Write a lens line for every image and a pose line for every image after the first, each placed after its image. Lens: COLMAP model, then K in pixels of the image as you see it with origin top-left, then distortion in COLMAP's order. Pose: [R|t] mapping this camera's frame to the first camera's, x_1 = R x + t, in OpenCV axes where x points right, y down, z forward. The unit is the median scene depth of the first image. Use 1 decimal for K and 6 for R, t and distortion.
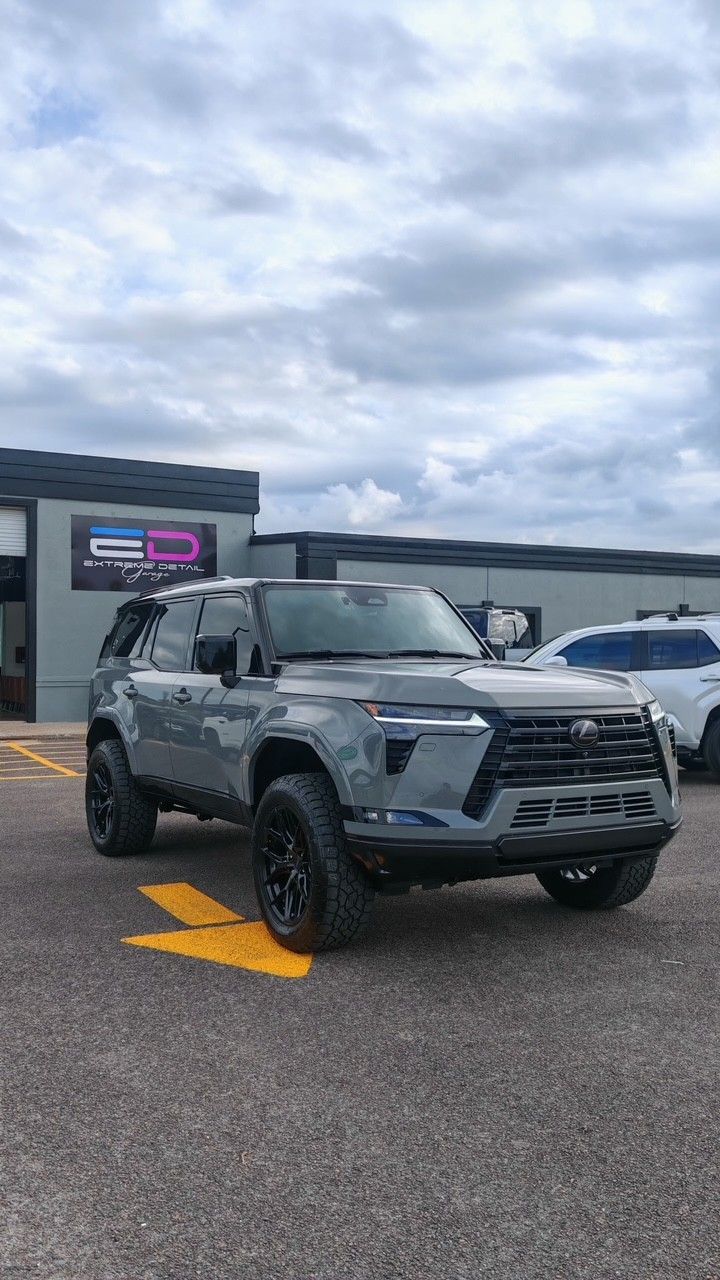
lens RADIAL K [[1027.4, 0, 359.3], [0, 1027.4, 677.4], [0, 0, 1]] dist [0.080924, -0.219797]
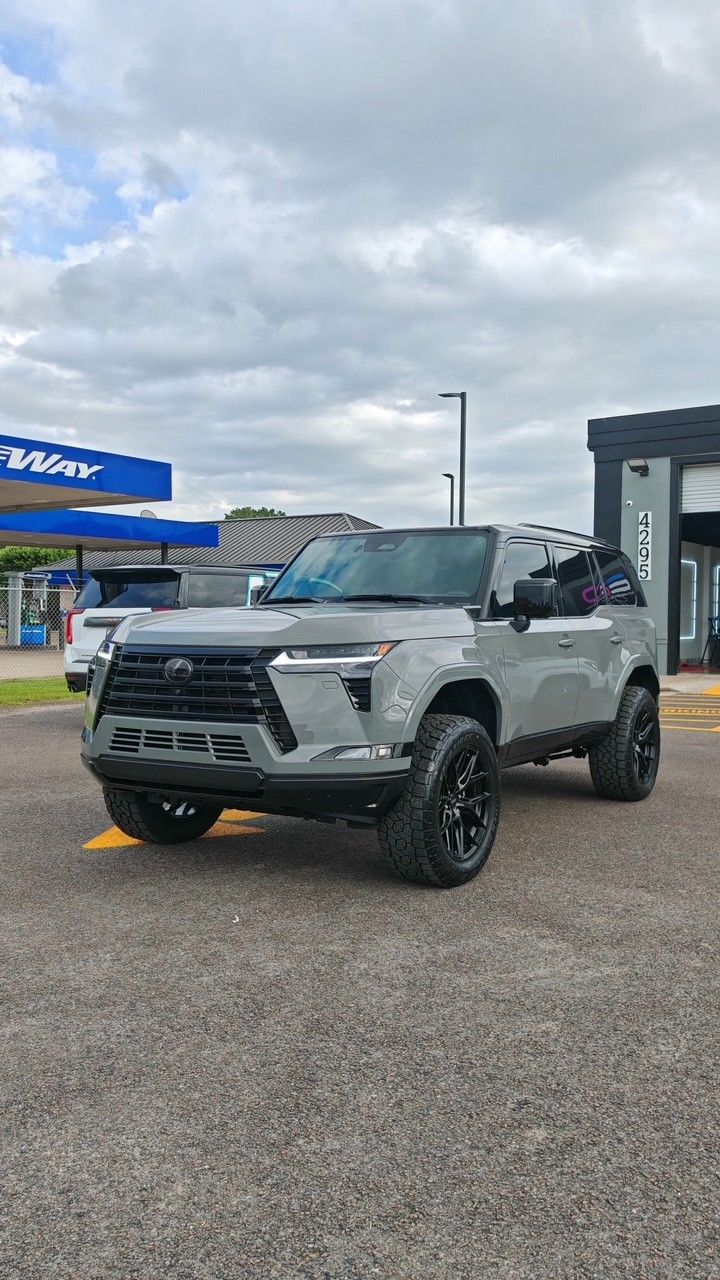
lens RADIAL K [[1027.4, 0, 359.3], [0, 1027.4, 677.4], [0, 0, 1]] dist [0.080924, -0.219797]
pose [[0.455911, 0.039009, -0.889170, 1.217326], [-0.004523, 0.999128, 0.041514, 0.017677], [0.890014, -0.014905, 0.455690, 0.696497]]
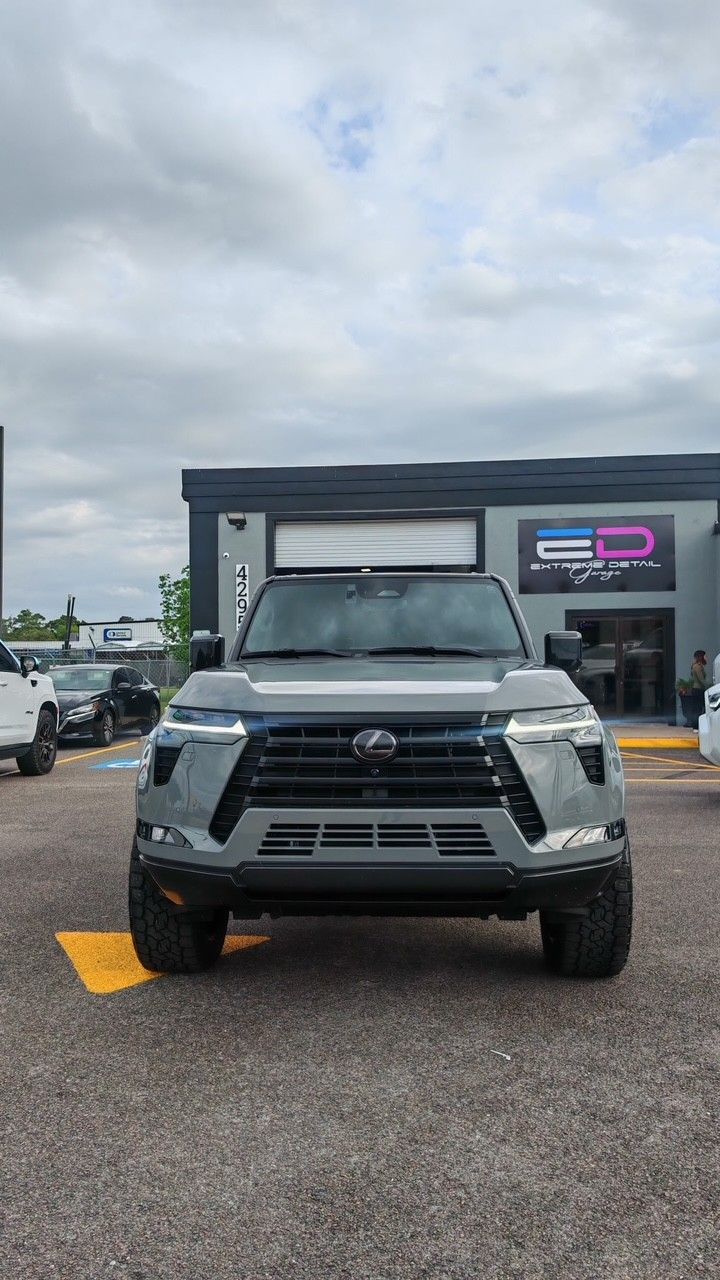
lens RADIAL K [[1040.8, 0, 360.0], [0, 1040.8, 640.0], [0, 0, 1]] dist [-0.014731, -0.000550]
pose [[0.835408, -0.028788, -0.548876, 0.659529], [0.006863, 0.999096, -0.041955, 0.006176], [0.549588, 0.031282, 0.834850, 0.314720]]
